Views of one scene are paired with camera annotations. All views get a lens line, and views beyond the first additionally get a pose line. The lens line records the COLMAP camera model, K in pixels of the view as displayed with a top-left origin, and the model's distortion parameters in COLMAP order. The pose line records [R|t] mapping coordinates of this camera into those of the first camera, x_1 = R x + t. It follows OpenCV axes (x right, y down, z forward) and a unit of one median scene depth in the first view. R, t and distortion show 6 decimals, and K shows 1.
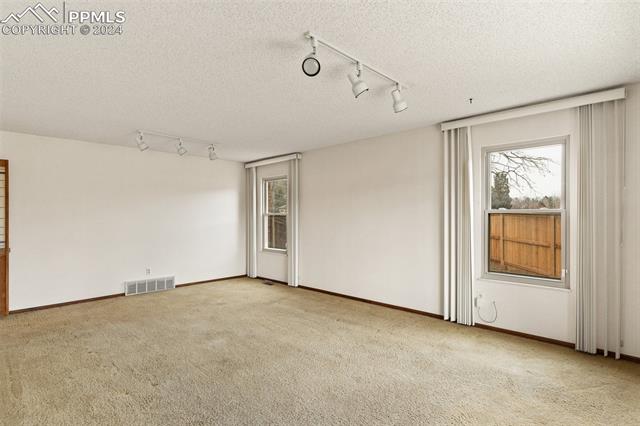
lens RADIAL K [[317.0, 0, 307.6], [0, 317.0, 215.8], [0, 0, 1]] dist [0.000178, 0.000528]
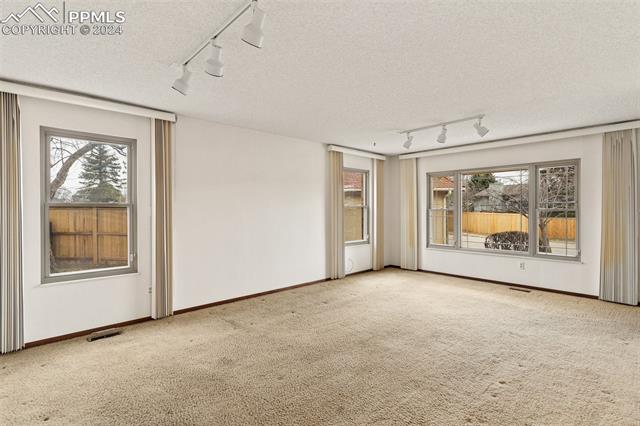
lens RADIAL K [[315.5, 0, 324.2], [0, 315.5, 214.3], [0, 0, 1]] dist [0.004930, -0.001427]
pose [[0.027800, -0.011755, 0.999544, -0.313340], [-0.003736, 0.999923, 0.011864, 0.002207], [-0.999607, -0.004064, 0.027754, 0.304928]]
